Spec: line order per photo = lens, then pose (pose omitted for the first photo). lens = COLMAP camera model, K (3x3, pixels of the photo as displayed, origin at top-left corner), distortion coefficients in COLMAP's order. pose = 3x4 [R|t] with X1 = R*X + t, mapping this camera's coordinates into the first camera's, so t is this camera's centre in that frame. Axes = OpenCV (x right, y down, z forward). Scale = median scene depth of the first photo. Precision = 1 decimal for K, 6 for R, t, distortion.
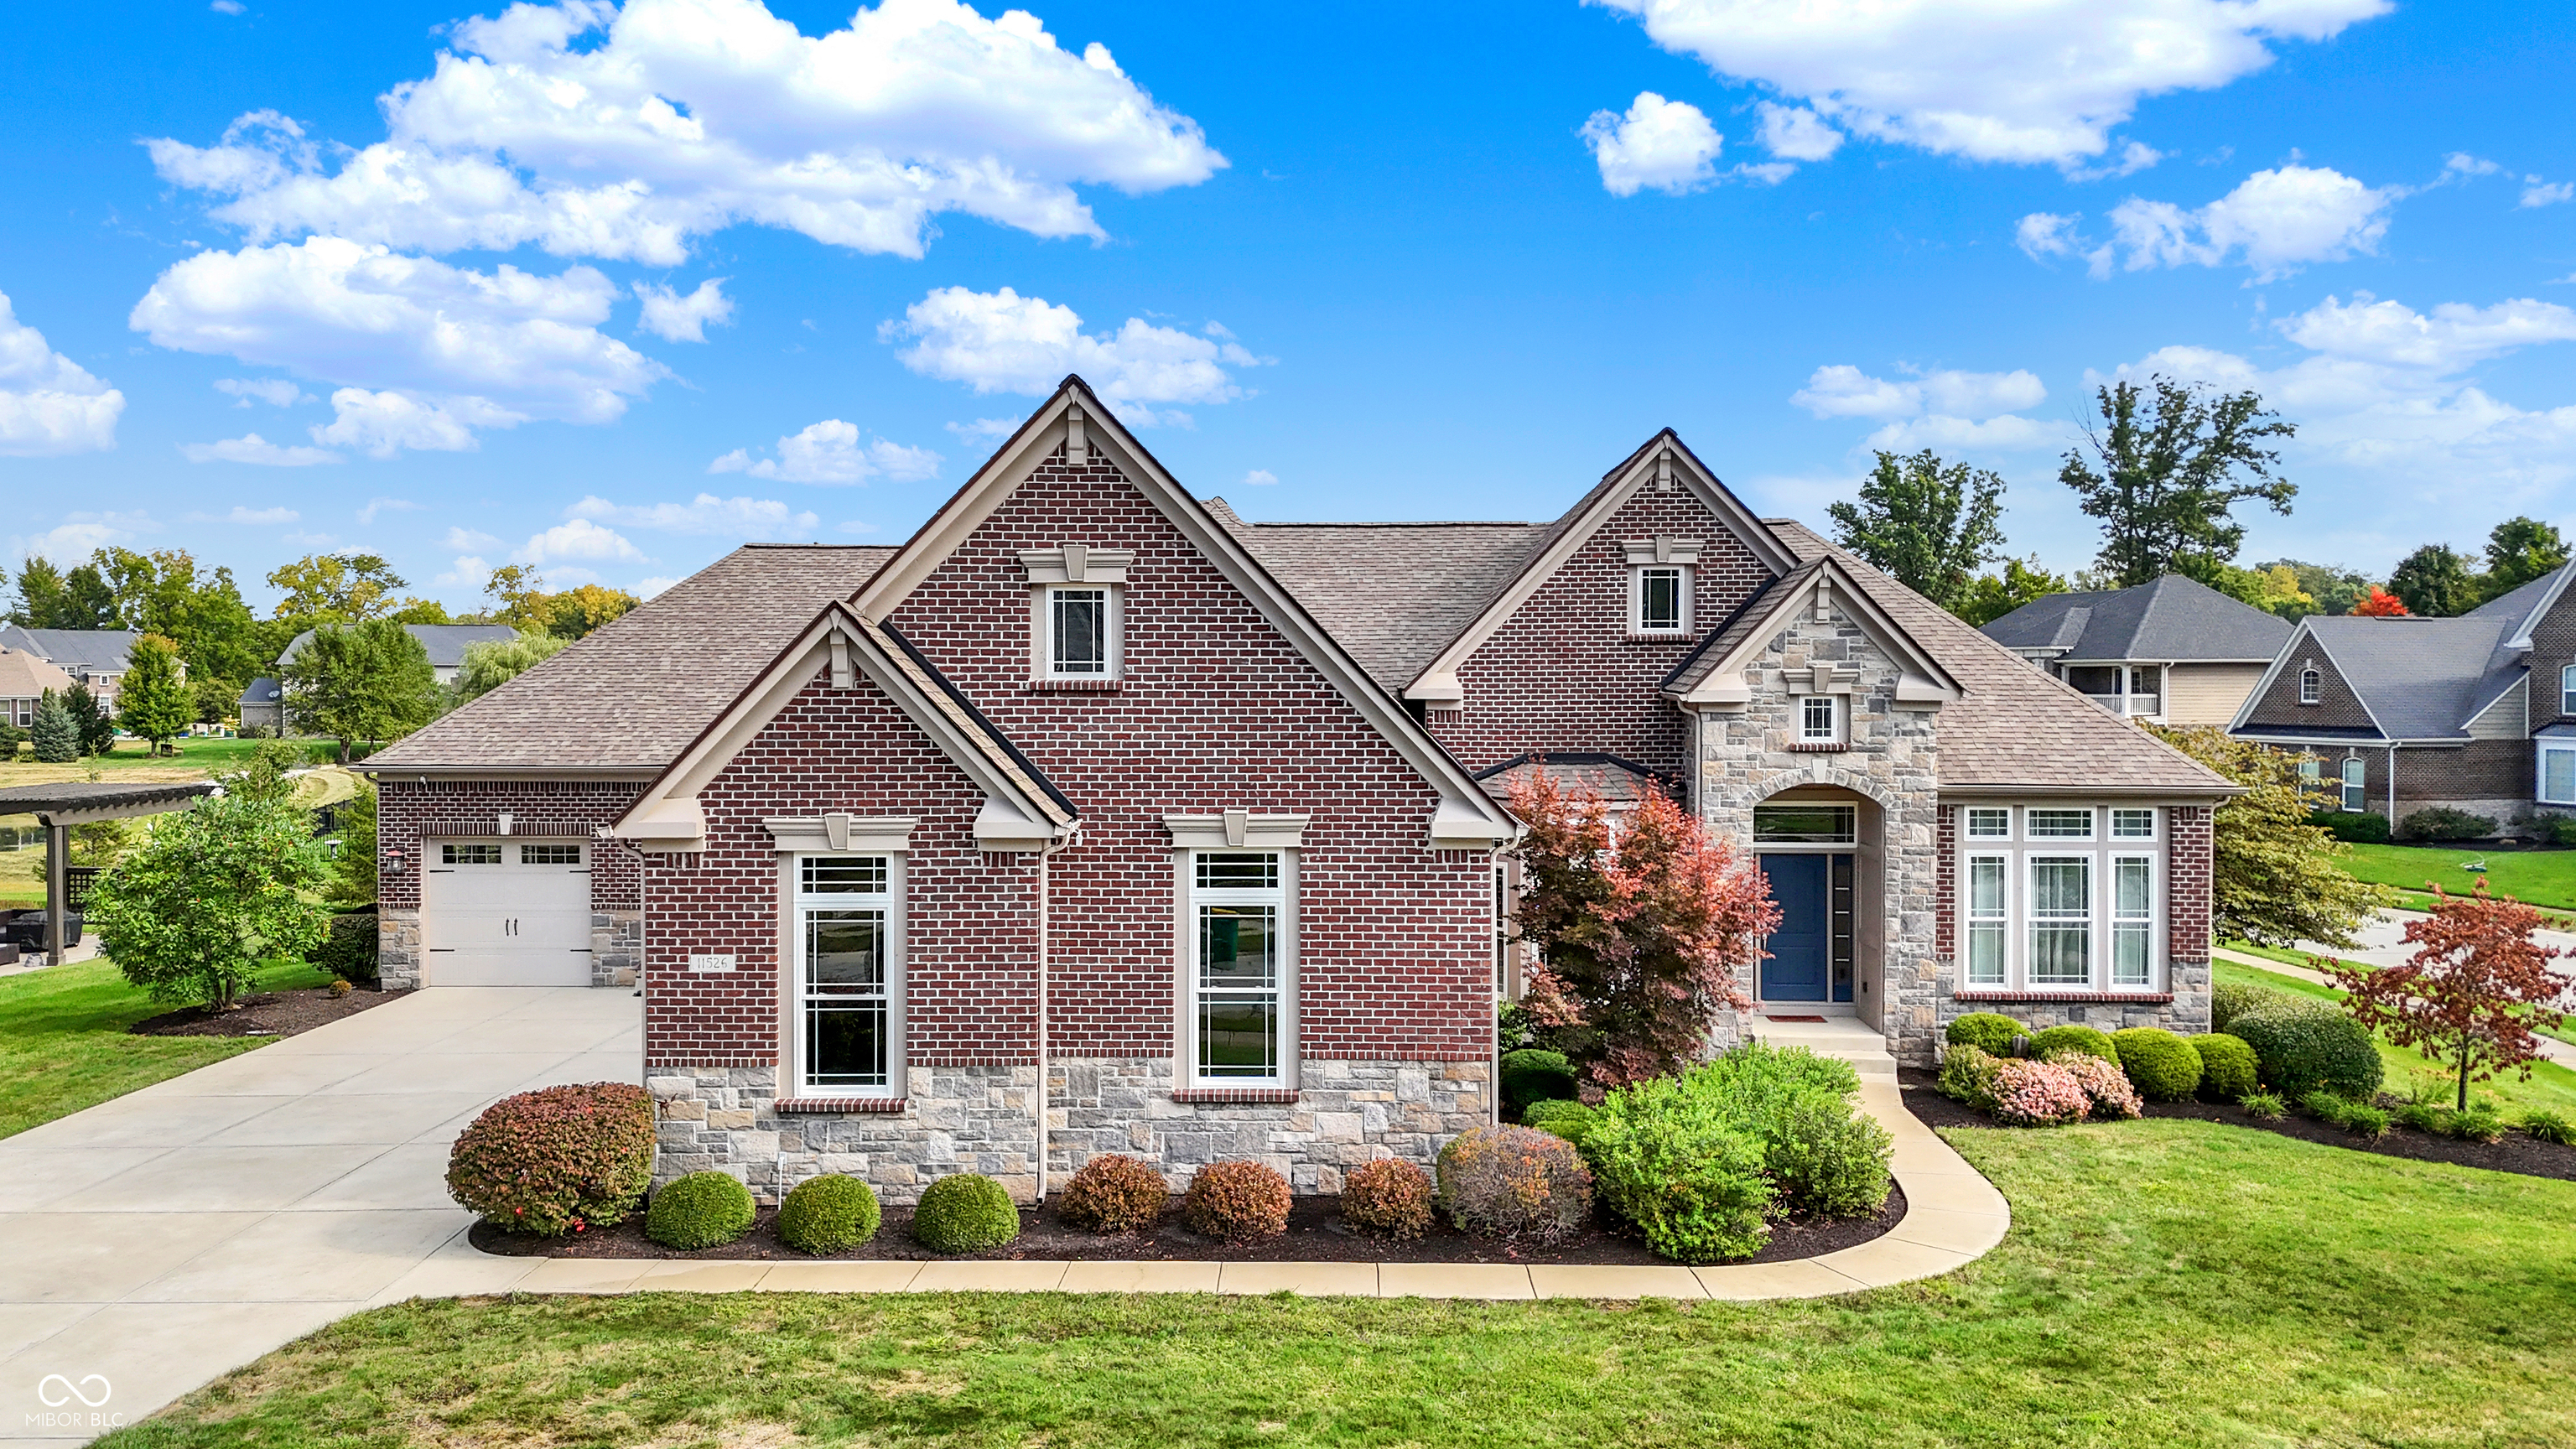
lens RADIAL K [[1894.8, 0, 1292.1], [0, 1894.8, 717.9], [0, 0, 1]] dist [0.090652, -0.101008]
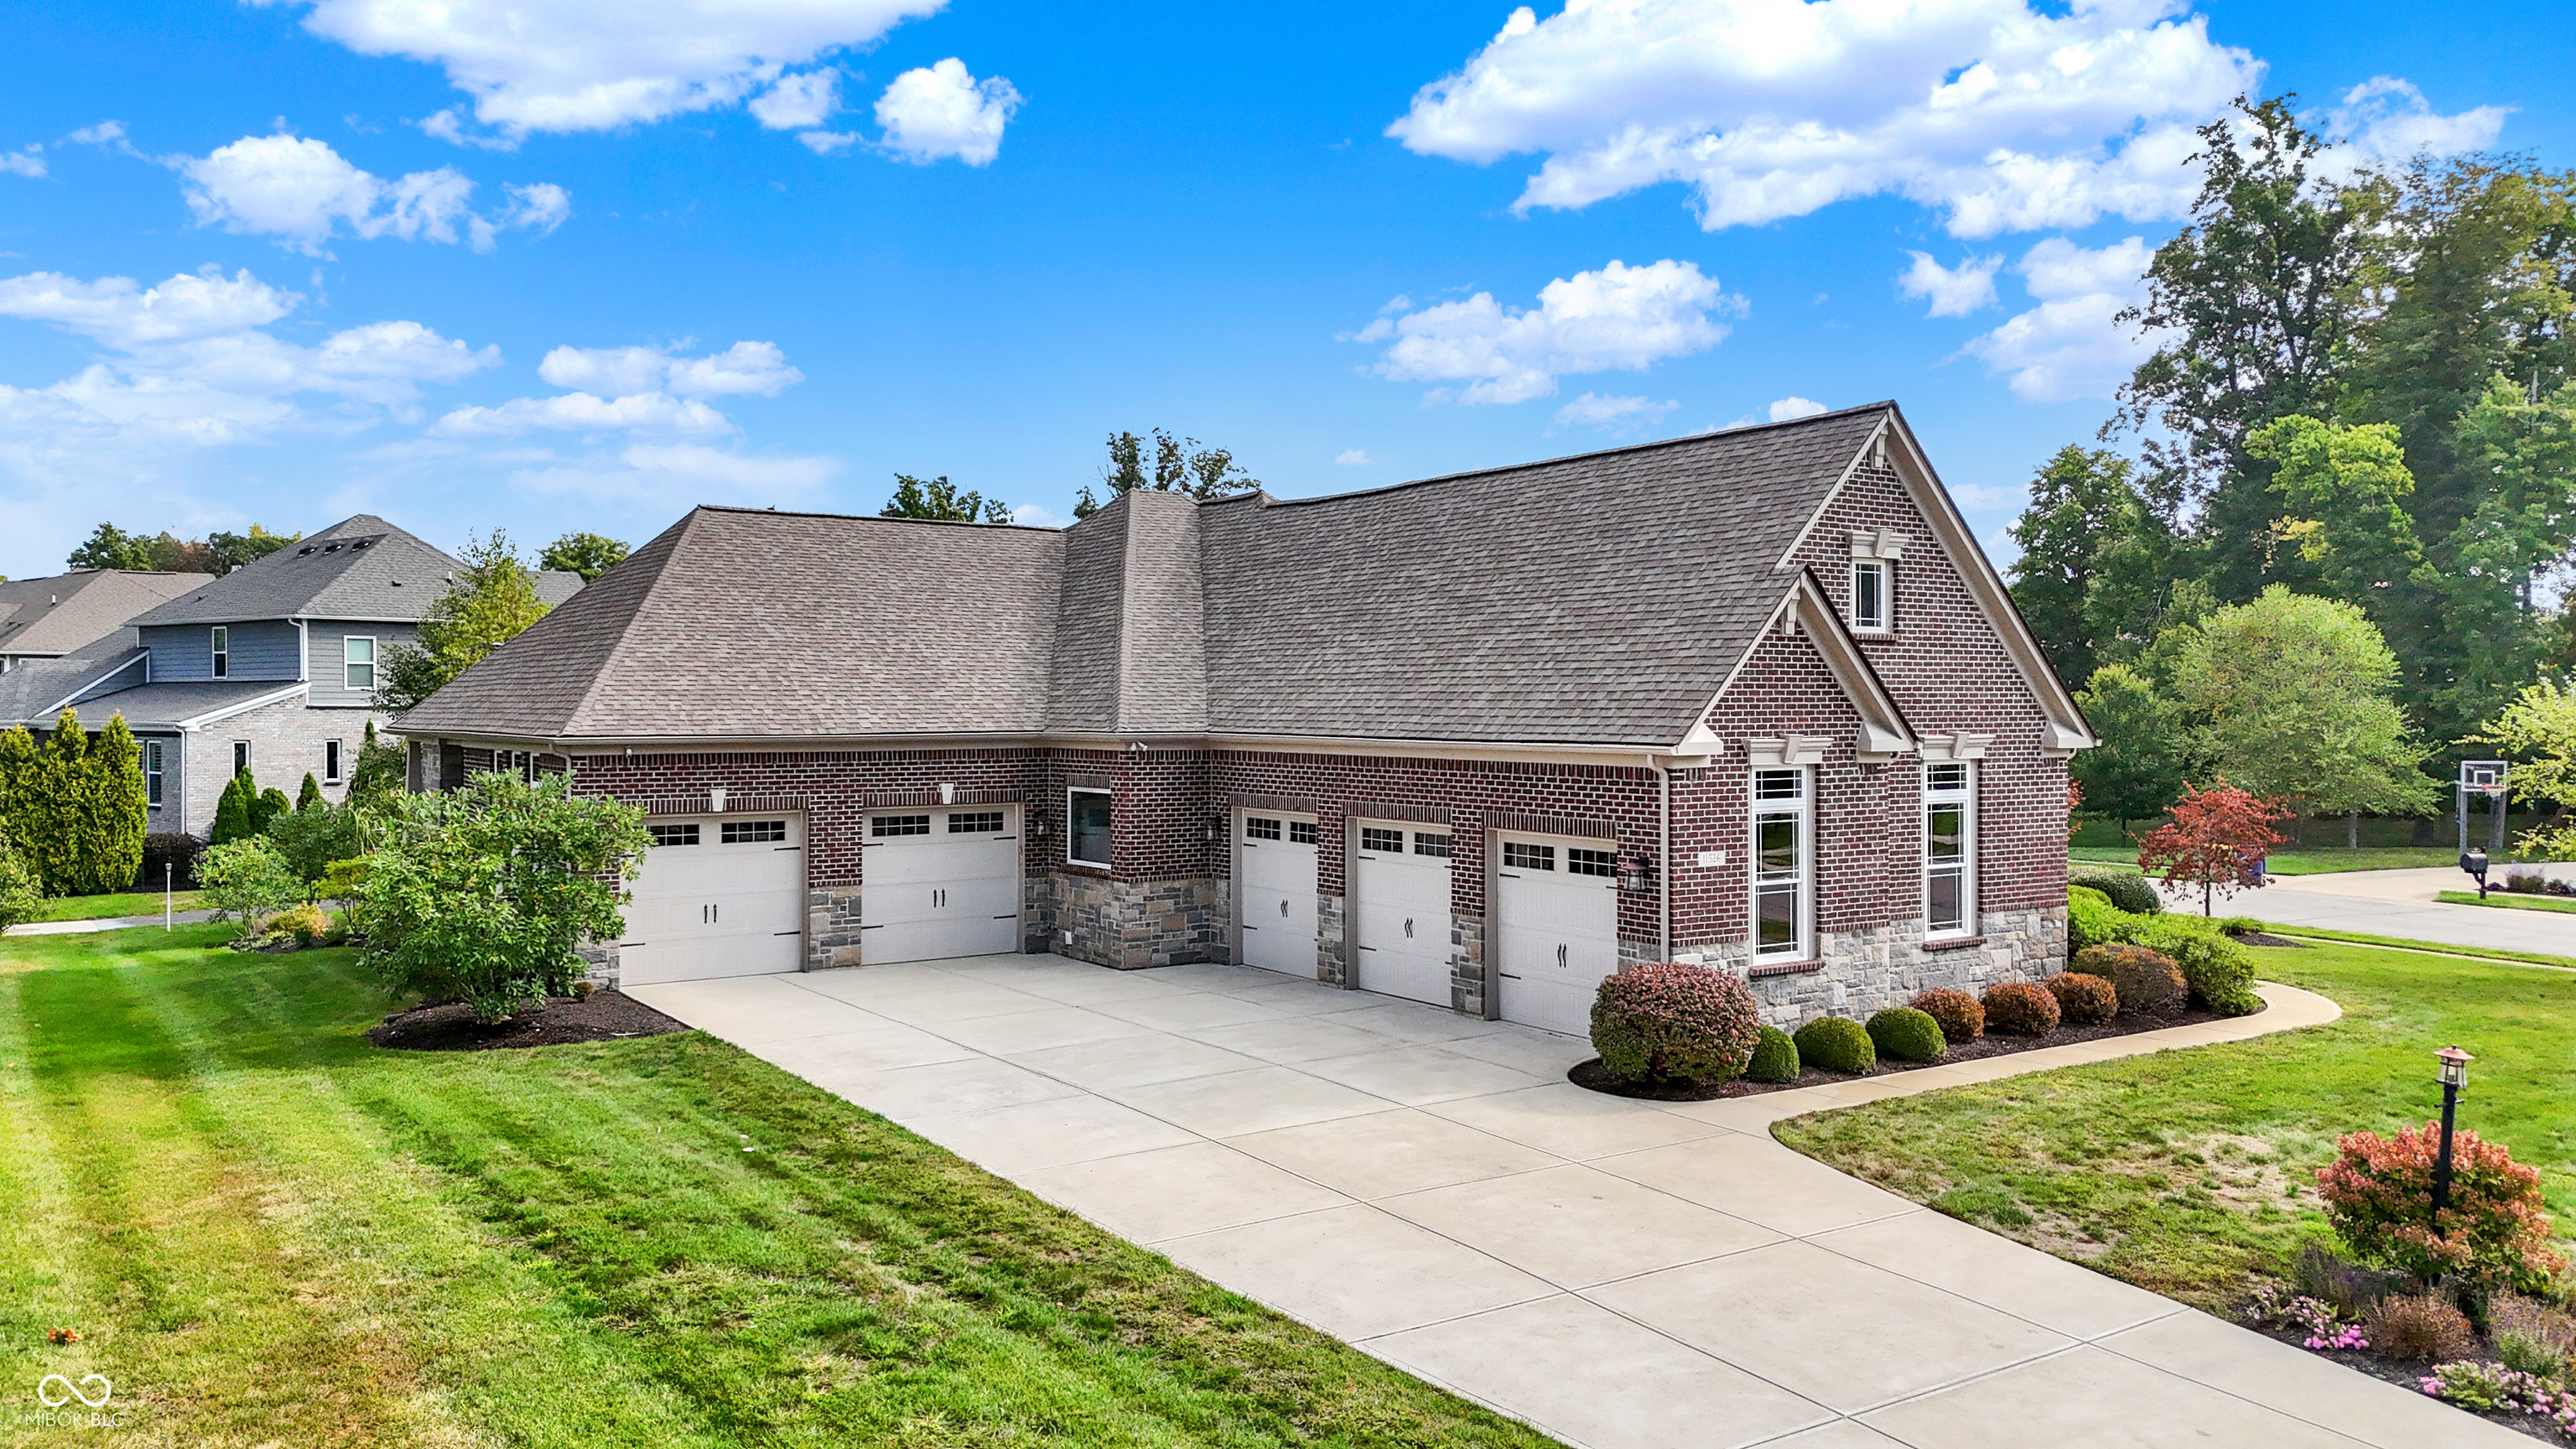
lens RADIAL K [[1900.2, 0, 1294.9], [0, 1900.2, 720.3], [0, 0, 1]] dist [0.067753, -0.062020]
pose [[0.810819, -0.005300, 0.585273, -0.906218], [0.010971, 0.999921, -0.006144, 0.032919], [-0.585194, 0.011402, 0.810813, 0.125442]]
